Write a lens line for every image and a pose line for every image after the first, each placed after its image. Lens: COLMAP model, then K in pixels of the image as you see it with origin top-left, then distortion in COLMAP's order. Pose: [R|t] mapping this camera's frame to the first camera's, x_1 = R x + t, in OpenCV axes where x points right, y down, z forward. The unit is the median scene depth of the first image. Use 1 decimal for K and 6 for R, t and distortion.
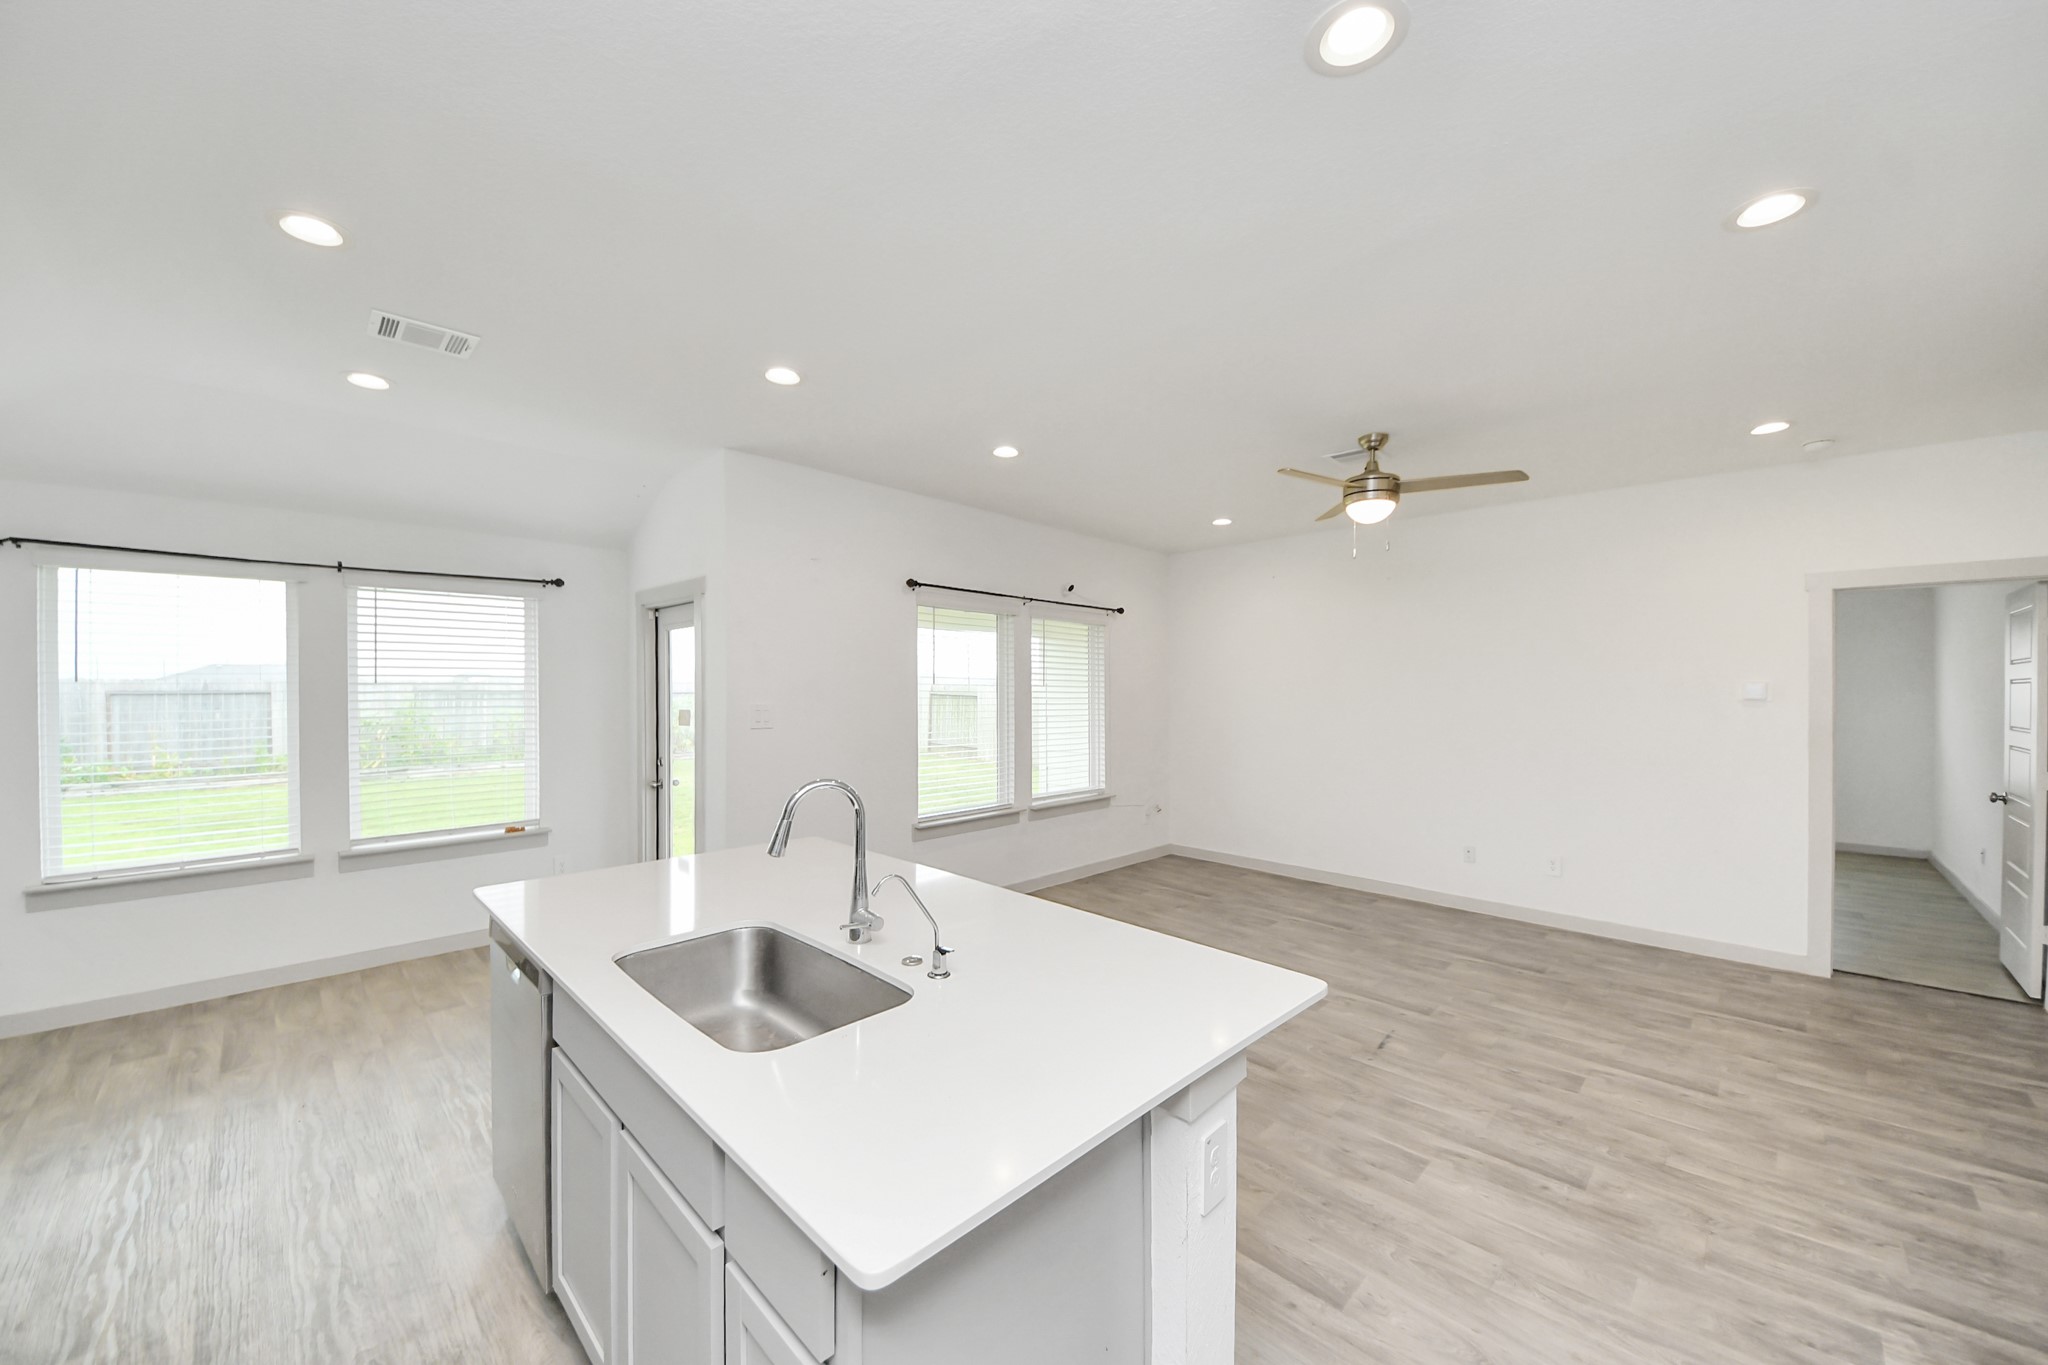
lens RADIAL K [[751.2, 0, 1019.0], [0, 751.2, 692.2], [0, 0, 1]] dist [0.011011, -0.005592]
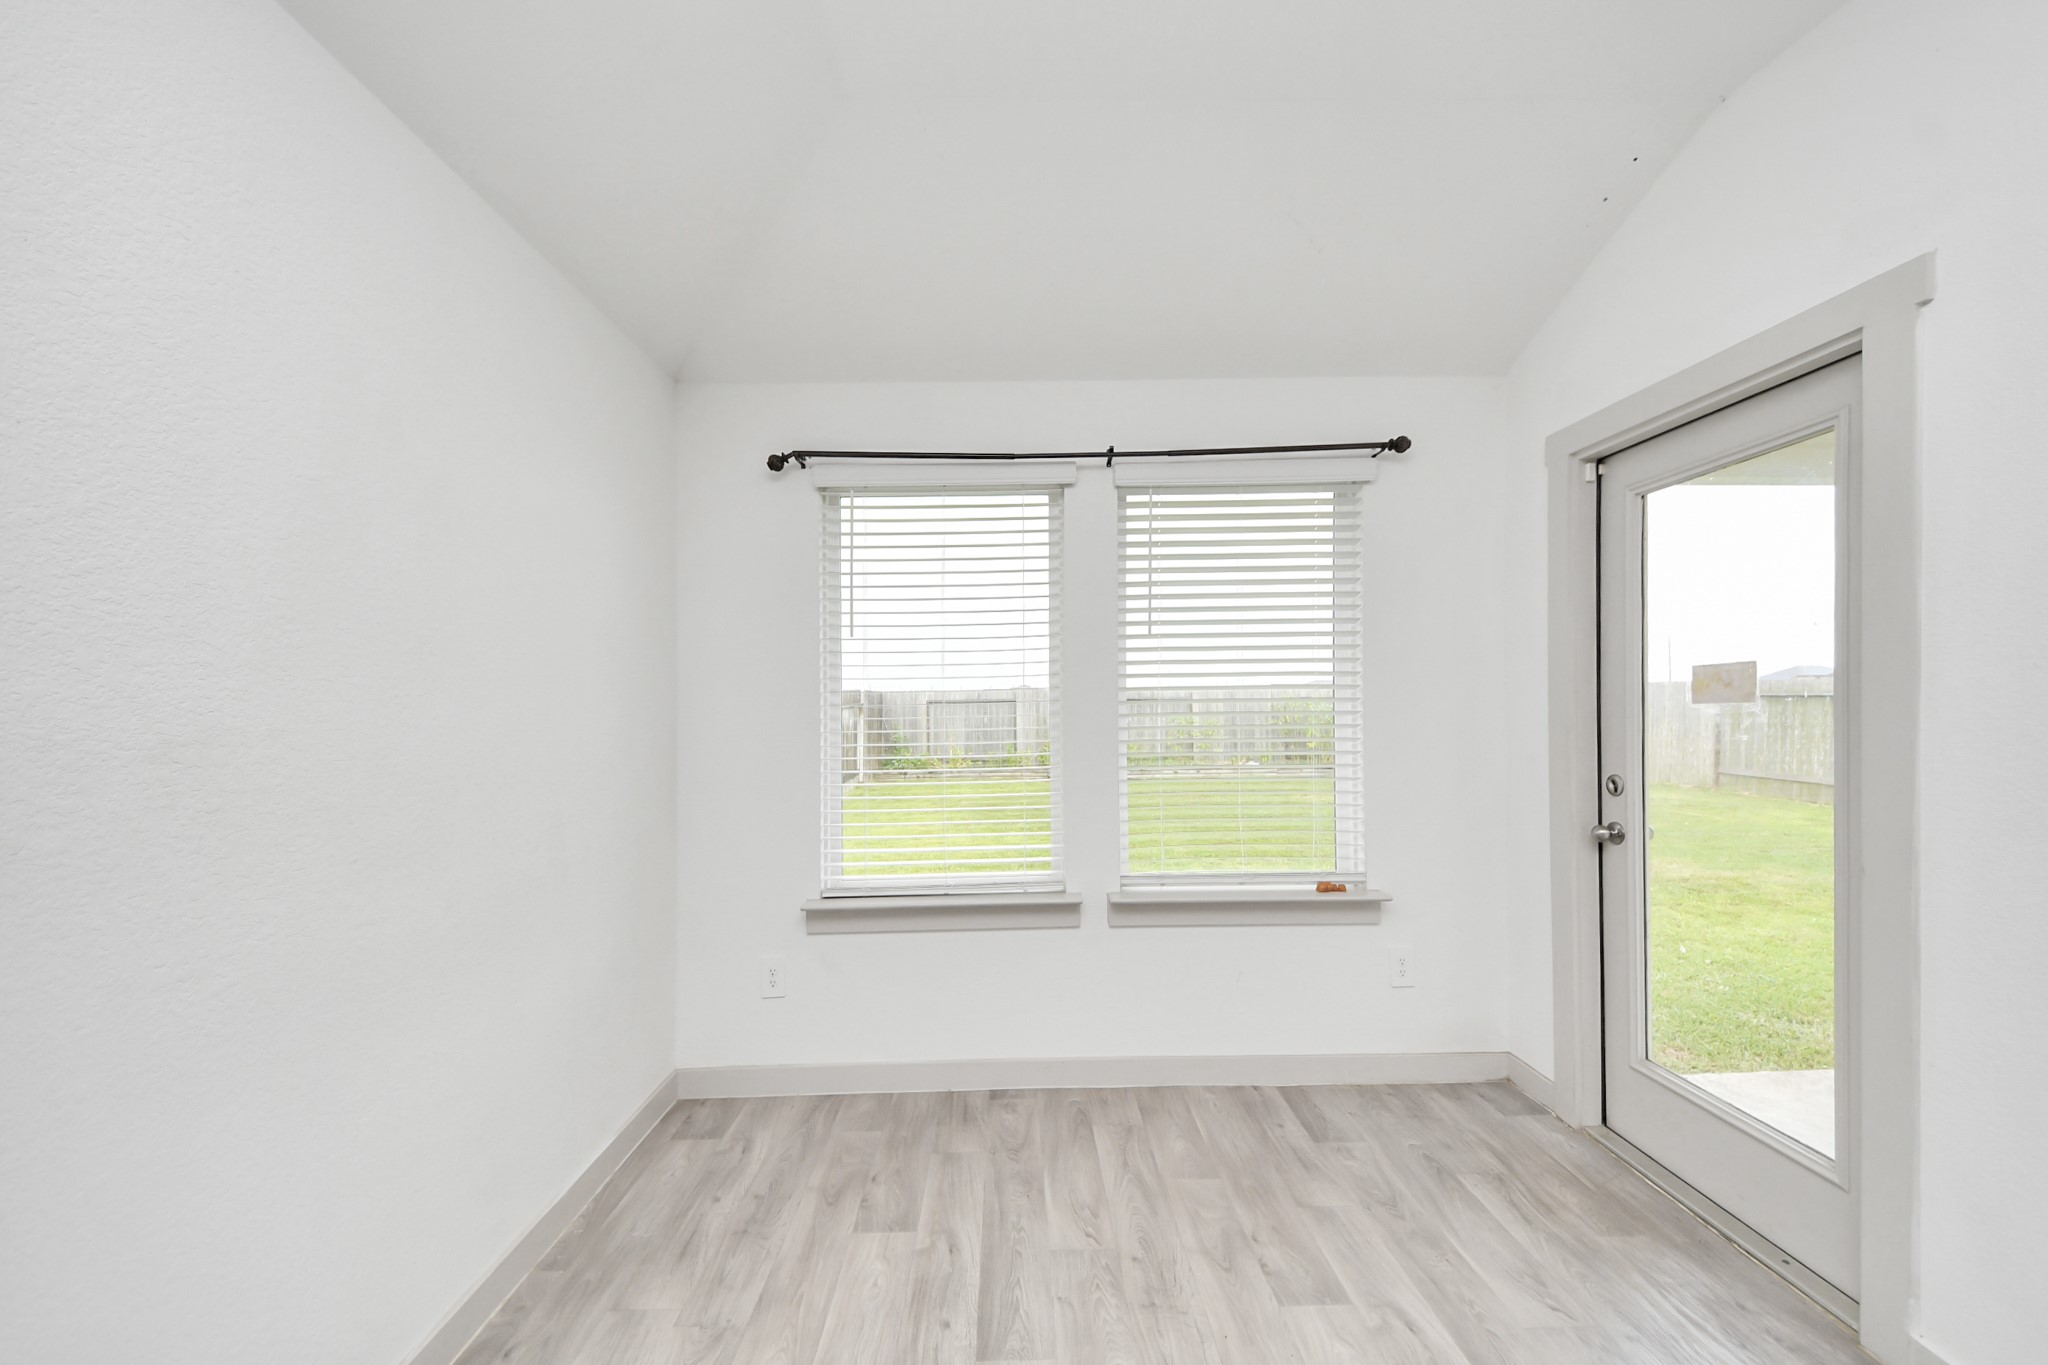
lens RADIAL K [[751.2, 0, 1019.0], [0, 751.2, 692.2], [0, 0, 1]] dist [0.011011, -0.005592]
pose [[0.717108, -0.016740, -0.696761, -0.495721], [0.001131, 0.999738, -0.022856, 0.051873], [0.696961, 0.015602, 0.716939, 0.474939]]
